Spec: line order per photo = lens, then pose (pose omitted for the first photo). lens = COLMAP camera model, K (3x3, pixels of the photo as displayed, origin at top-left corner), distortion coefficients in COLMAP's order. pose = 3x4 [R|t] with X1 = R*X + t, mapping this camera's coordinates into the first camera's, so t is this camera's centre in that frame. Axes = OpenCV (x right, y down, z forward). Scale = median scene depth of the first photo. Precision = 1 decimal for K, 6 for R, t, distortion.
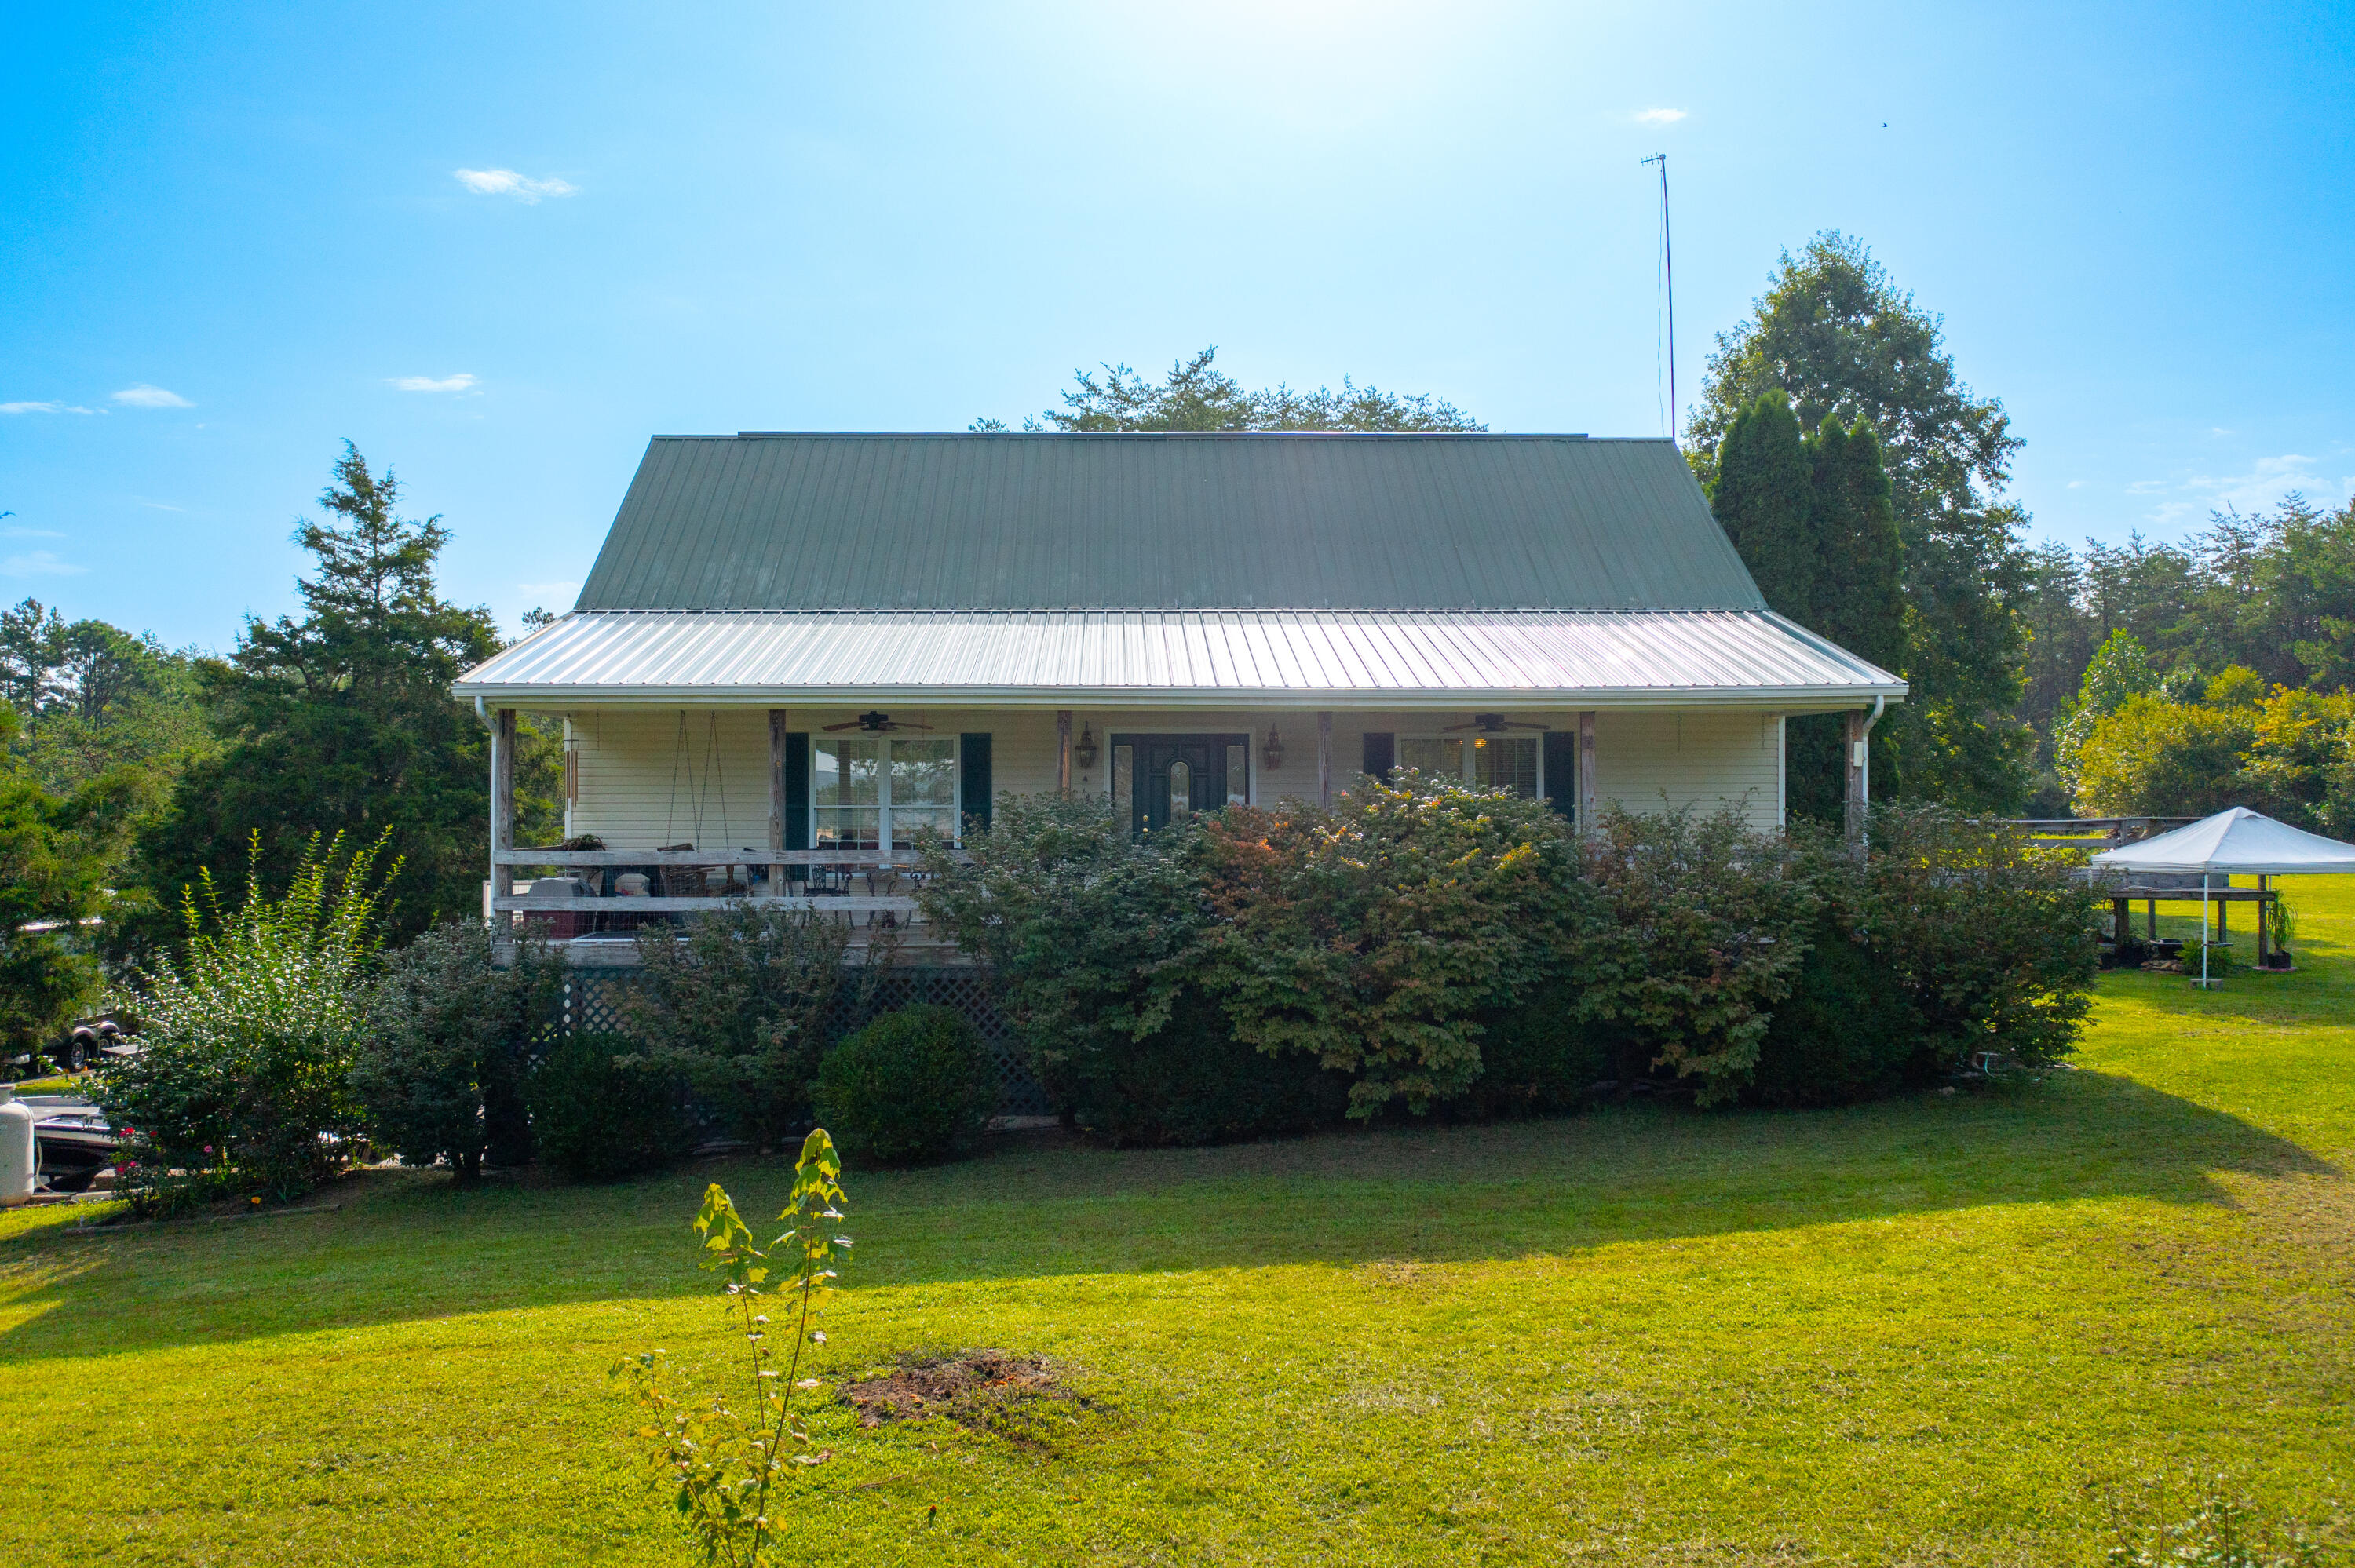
lens RADIAL K [[1850.4, 0, 1171.4], [0, 1850.4, 791.2], [0, 0, 1]] dist [-0.015842, 0.007013]
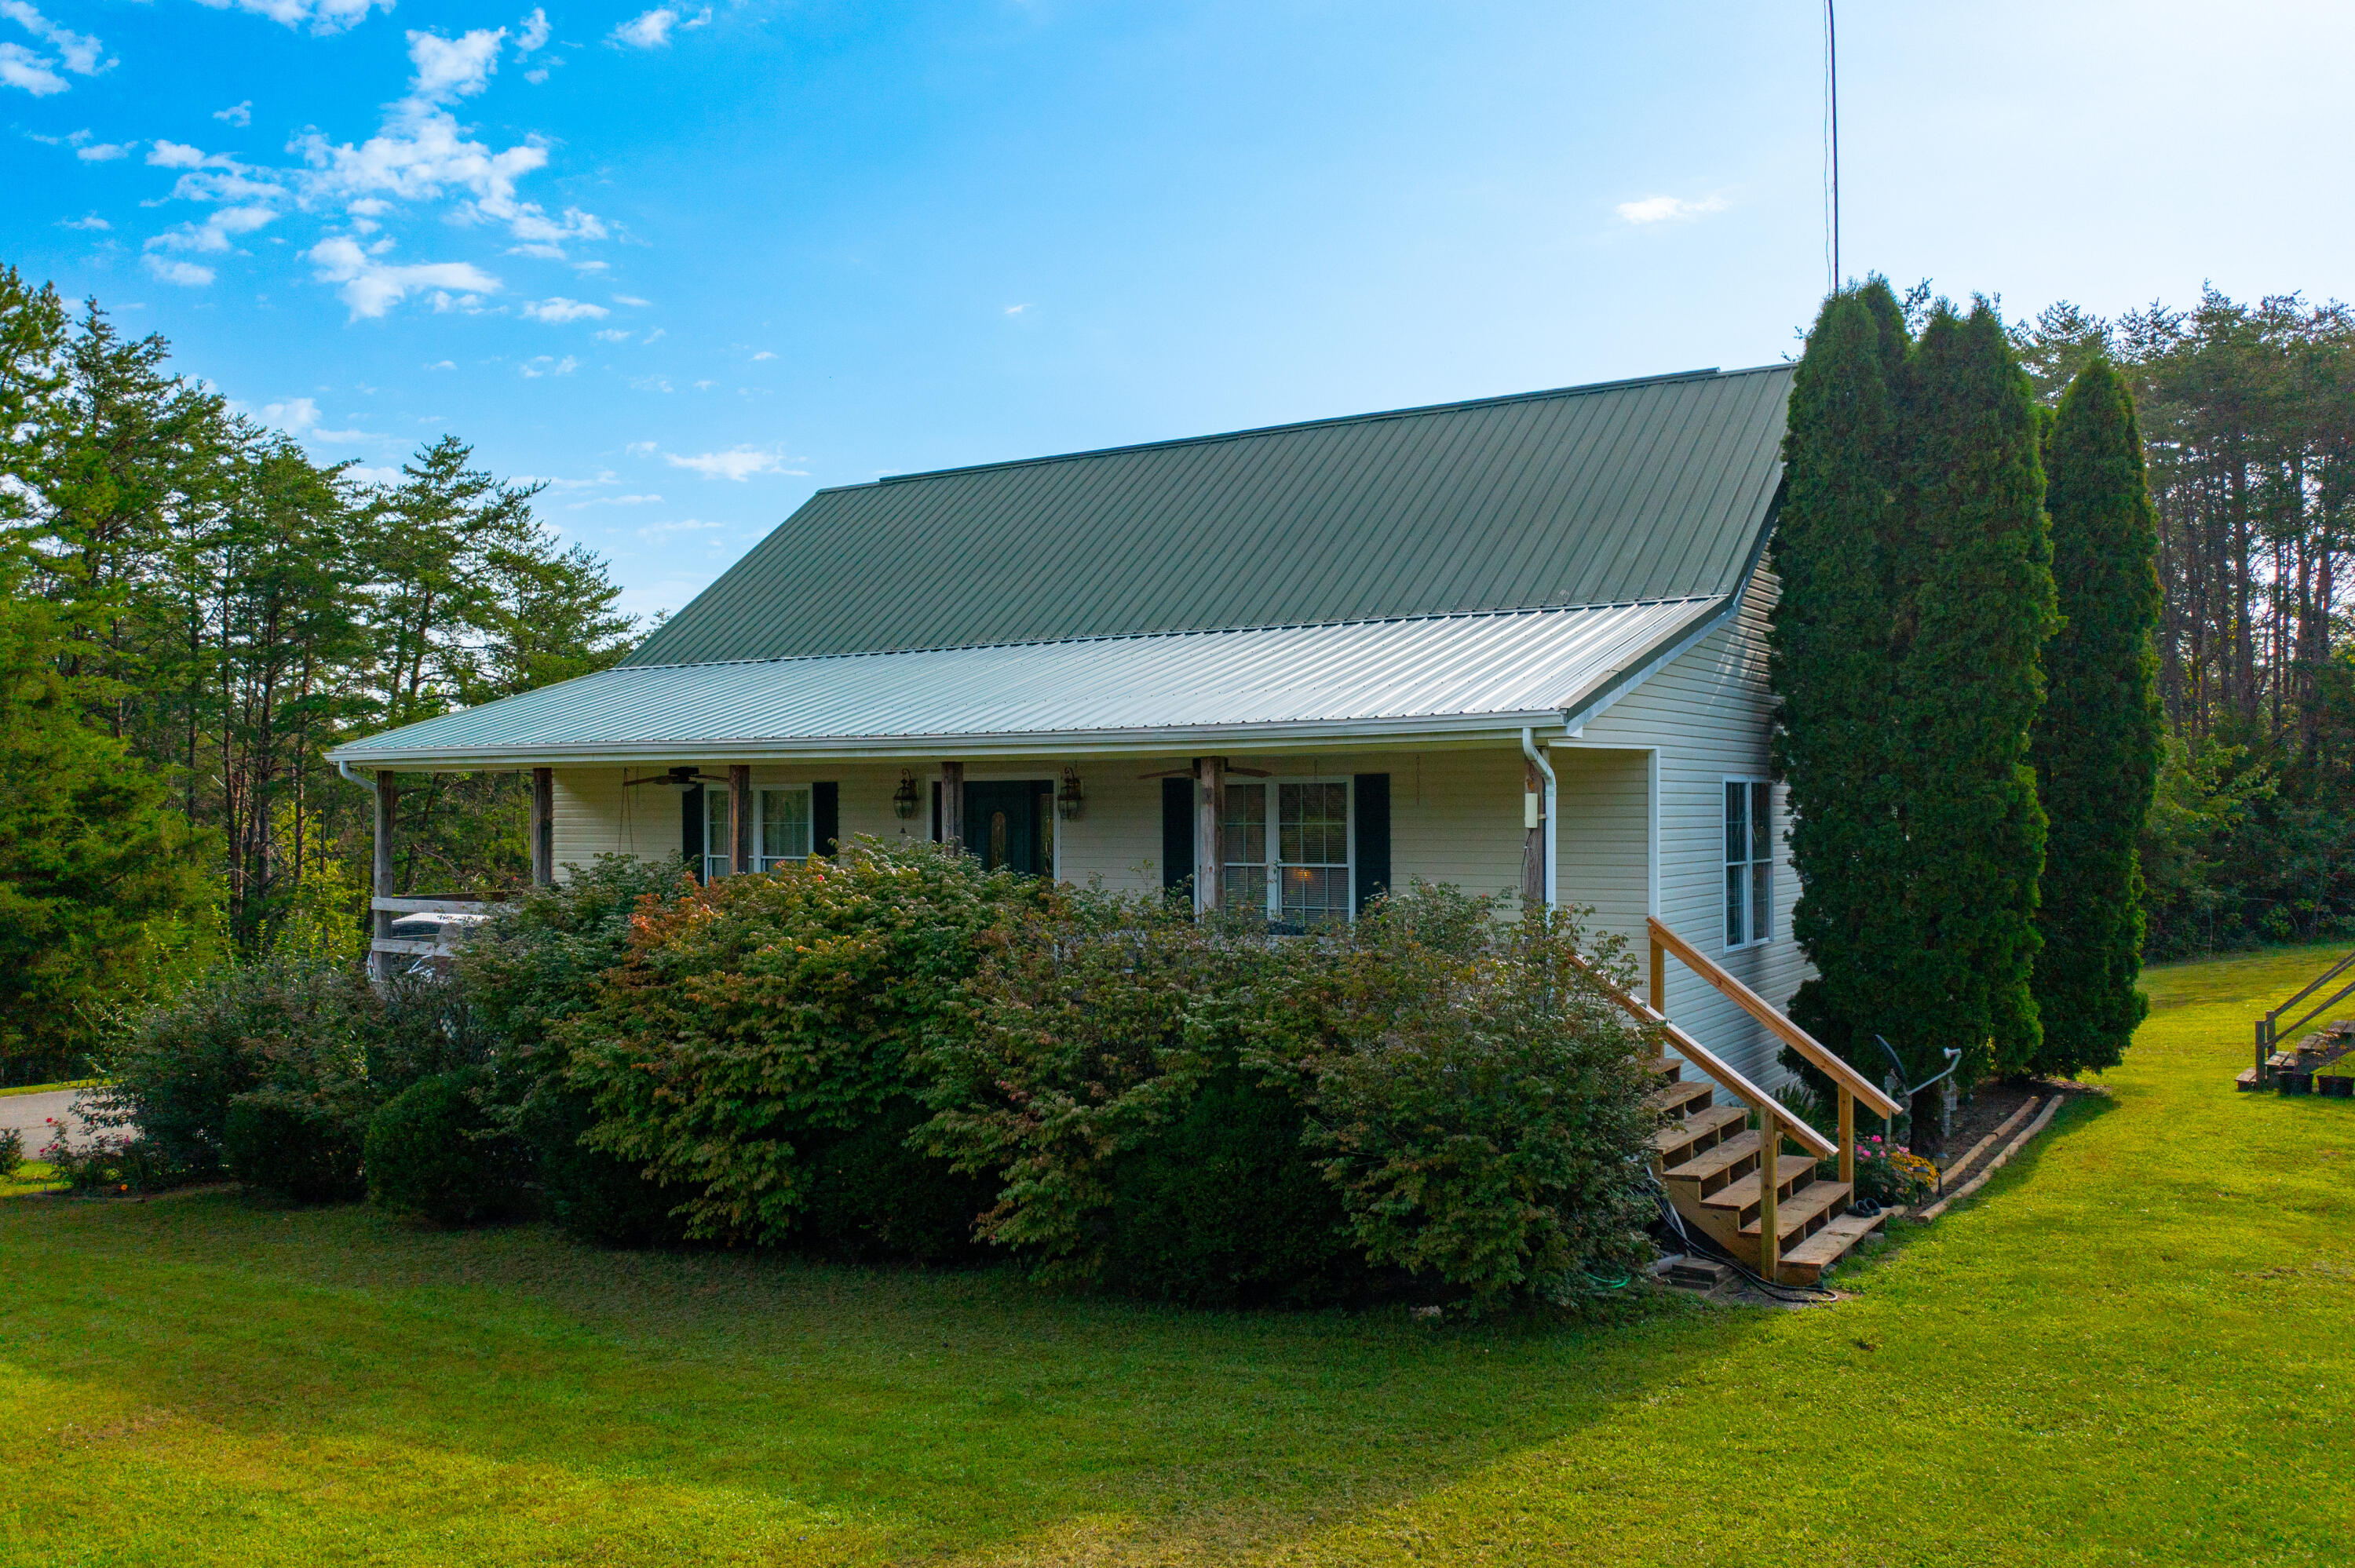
lens RADIAL K [[1848.1, 0, 1180.4], [0, 1848.1, 794.6], [0, 0, 1]] dist [-0.011470, 0.000430]
pose [[0.823415, -0.006924, -0.567398, 0.678645], [0.005941, 0.999976, -0.003582, -0.023802], [0.567409, -0.000422, 0.823436, 0.358685]]
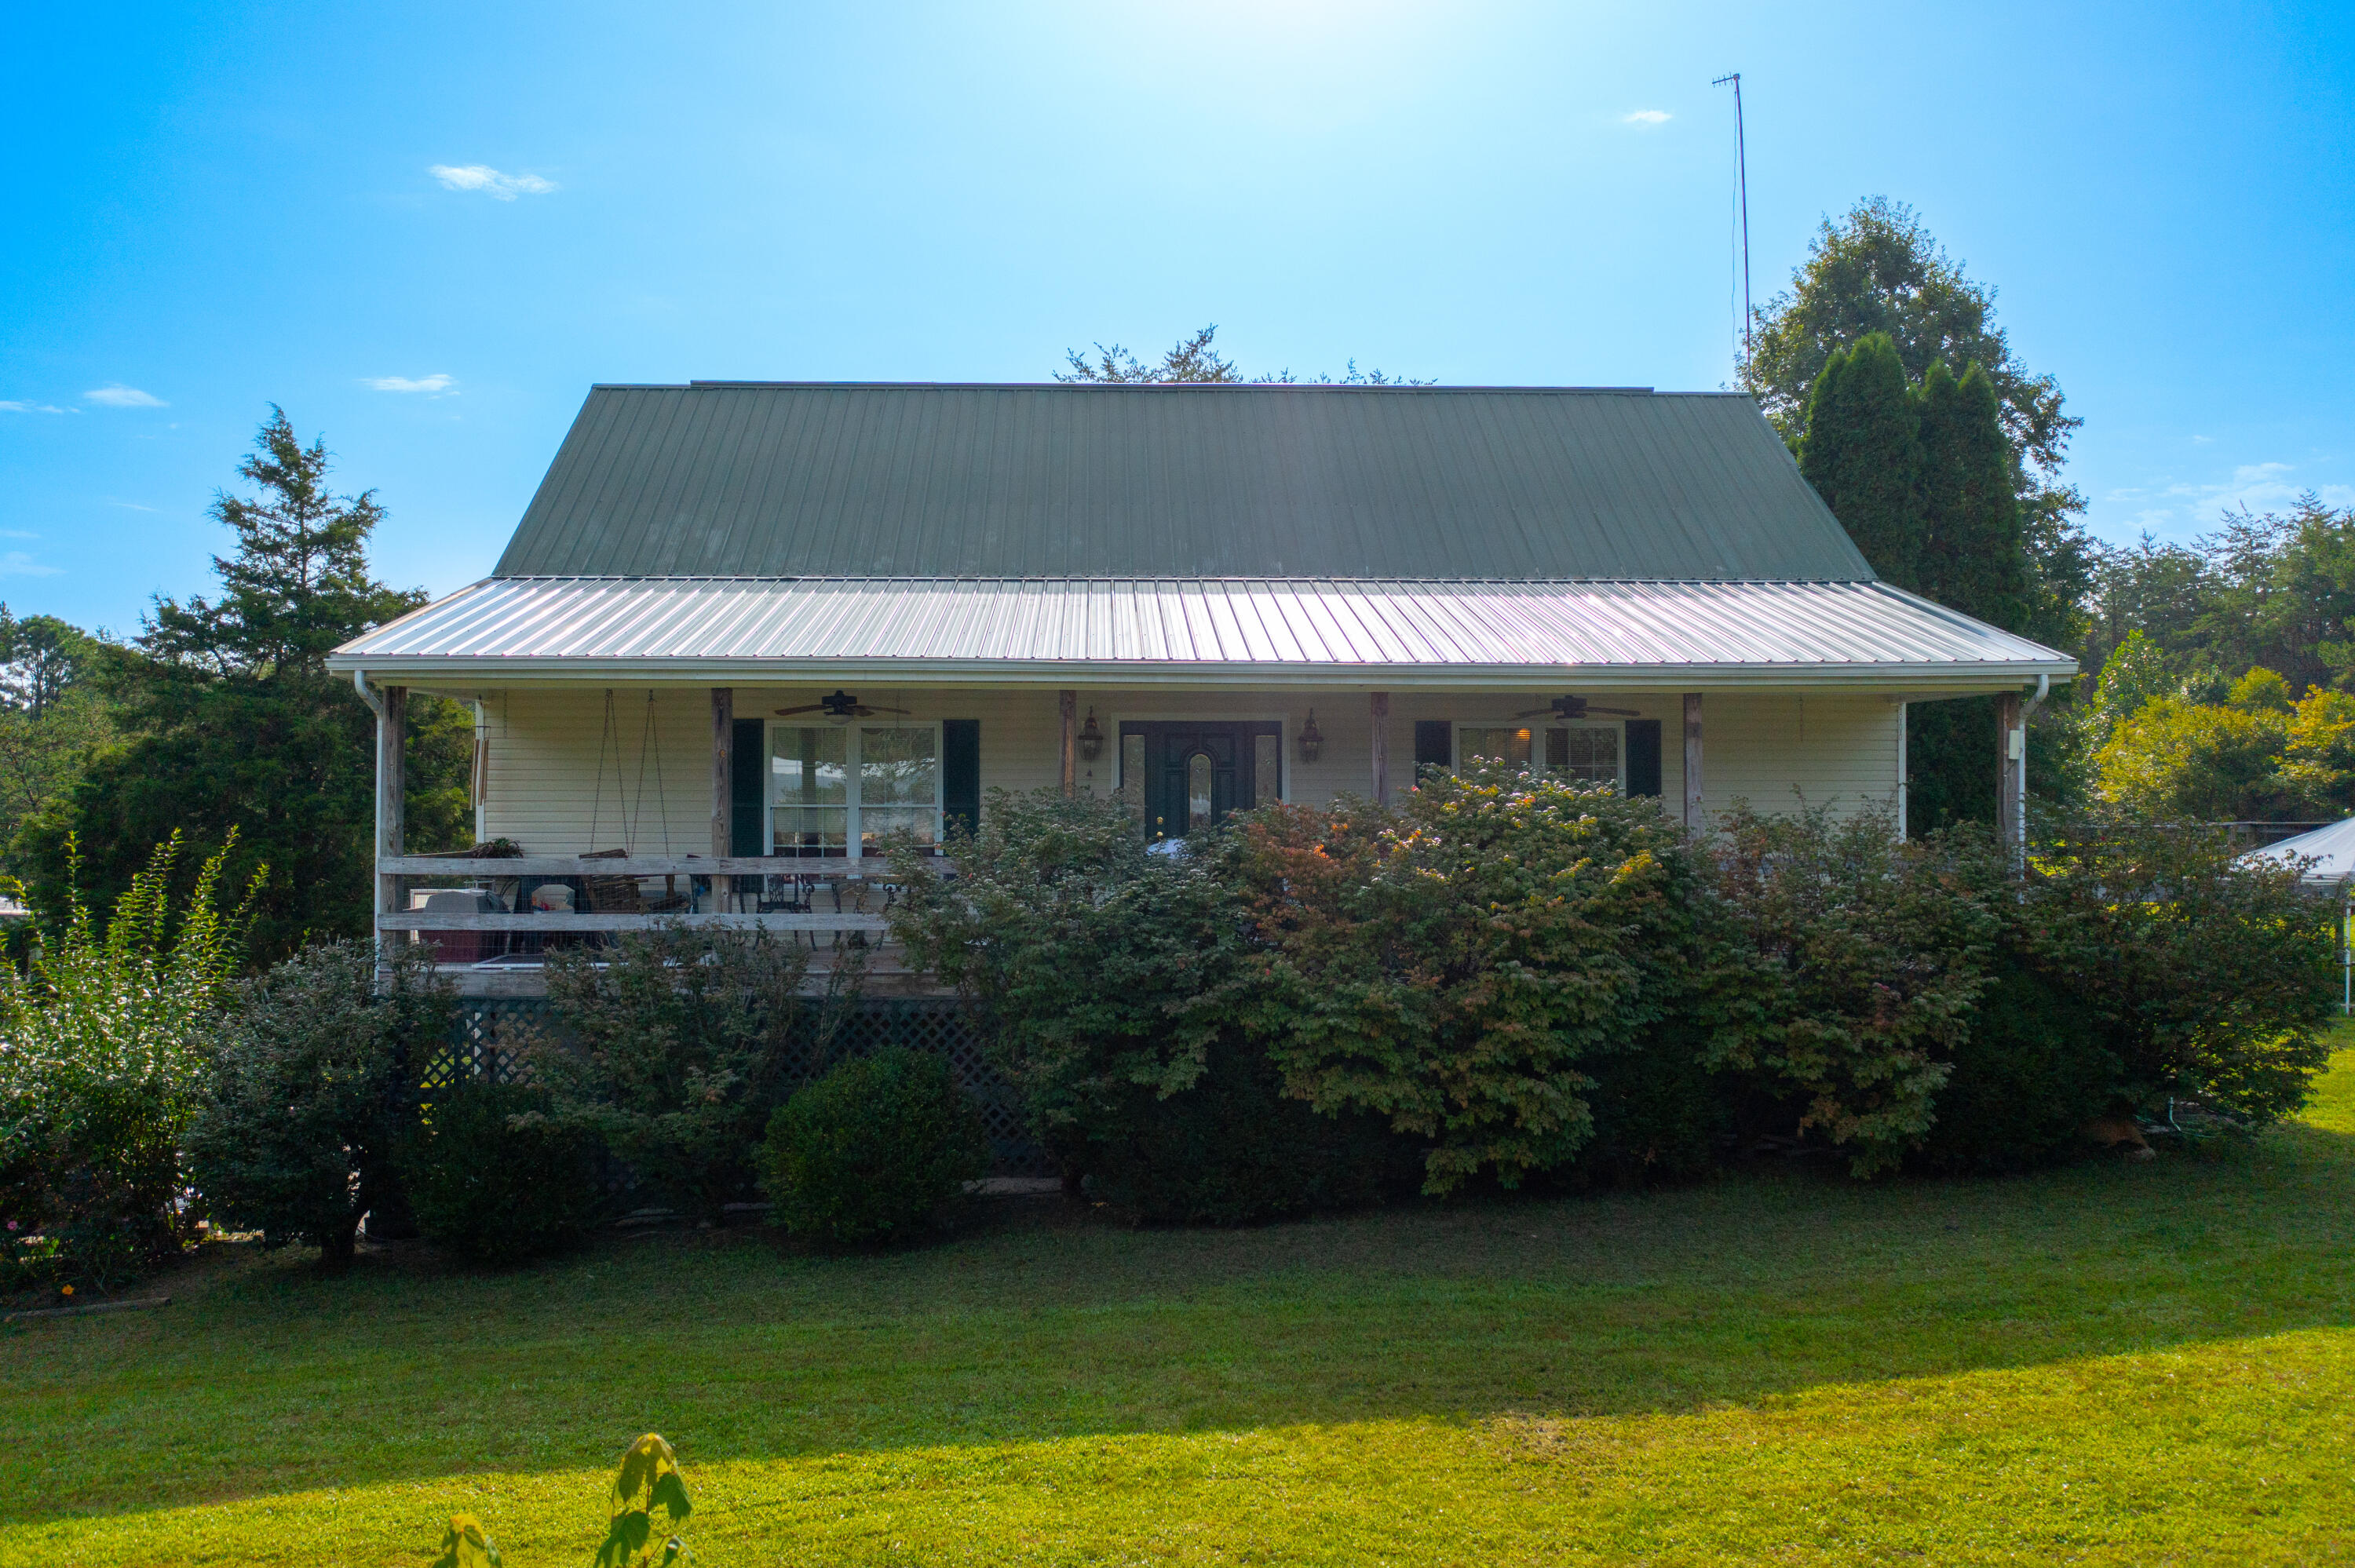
lens RADIAL K [[1850.4, 0, 1171.4], [0, 1850.4, 791.2], [0, 0, 1]] dist [-0.015842, 0.007013]
pose [[0.999959, 0.001868, 0.008844, -0.018867], [-0.001844, 0.999995, -0.002749, 0.004105], [-0.008849, 0.002732, 0.999957, 0.170233]]
